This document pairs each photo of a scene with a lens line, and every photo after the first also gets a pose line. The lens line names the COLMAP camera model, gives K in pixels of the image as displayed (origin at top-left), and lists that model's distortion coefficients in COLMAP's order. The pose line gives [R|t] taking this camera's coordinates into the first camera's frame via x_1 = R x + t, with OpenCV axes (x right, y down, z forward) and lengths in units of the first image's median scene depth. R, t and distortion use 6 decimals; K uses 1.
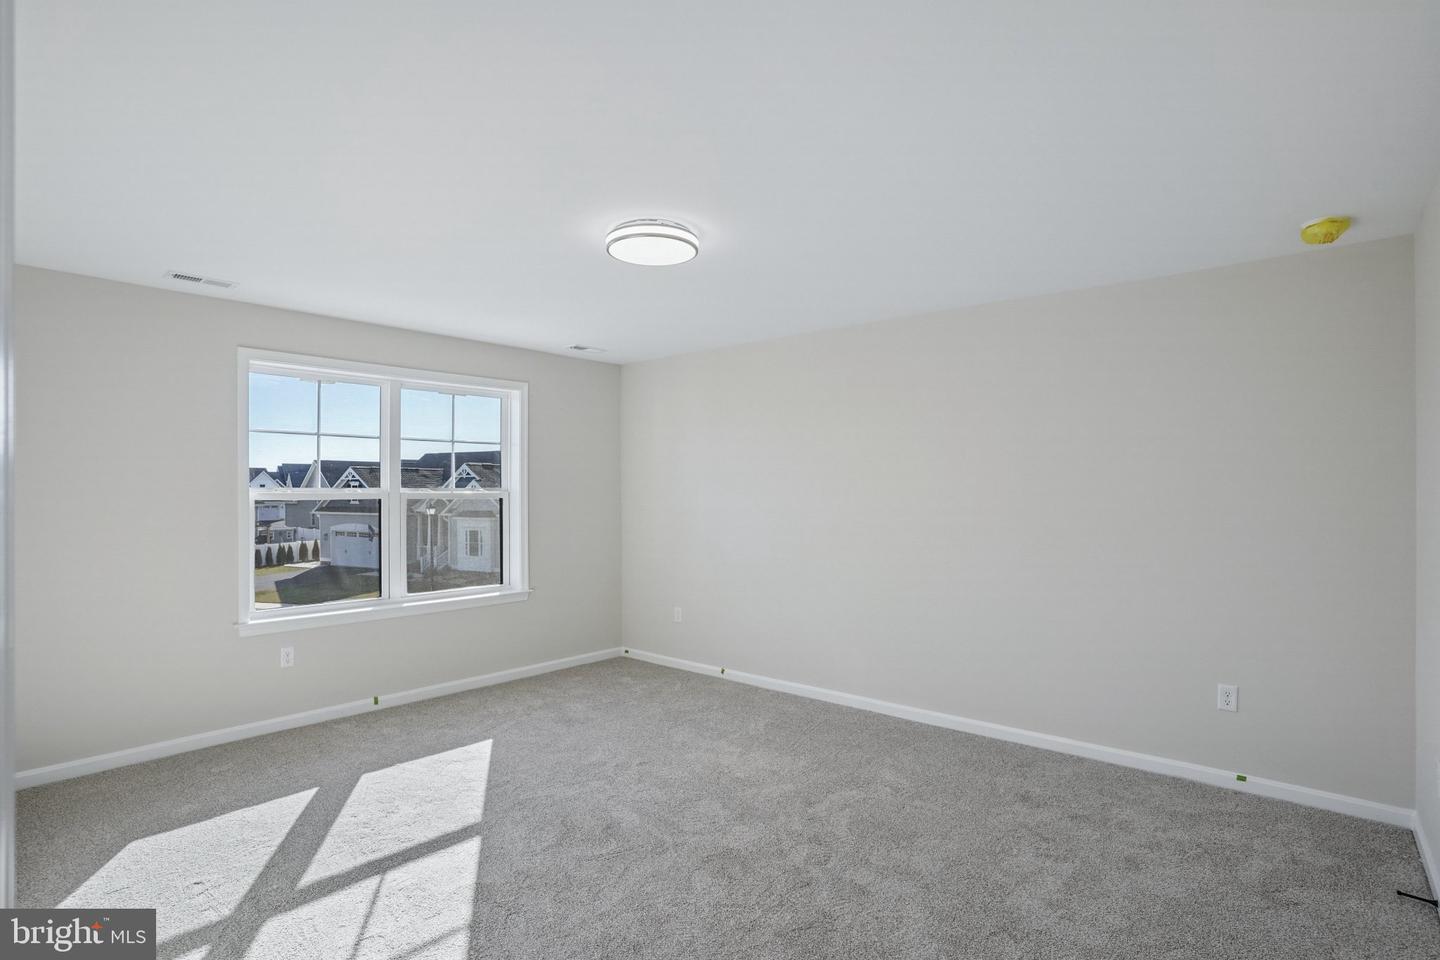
lens RADIAL K [[698.7, 0, 720.3], [0, 698.7, 484.1], [0, 0, 1]] dist [-0.003841, 0.000899]
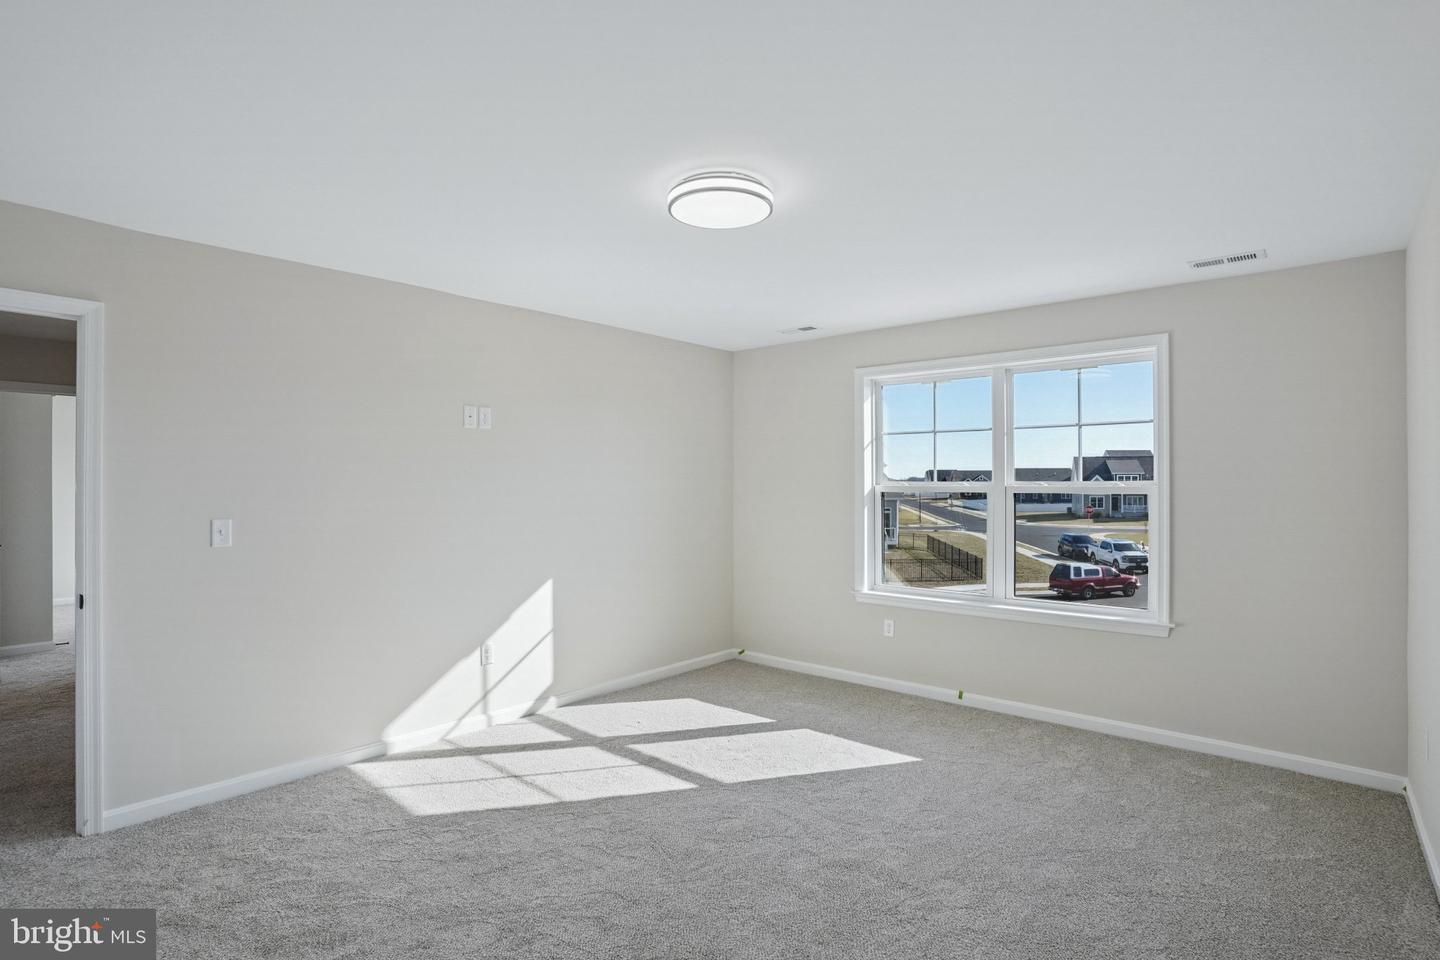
lens RADIAL K [[735.6, 0, 714.6], [0, 735.6, 476.6], [0, 0, 1]] dist [-0.027114, -0.000035]
pose [[0.020687, -0.004538, -0.999776, 0.621770], [0.012854, 0.999908, -0.004273, -0.001785], [0.999703, -0.012763, 0.020744, 0.720632]]
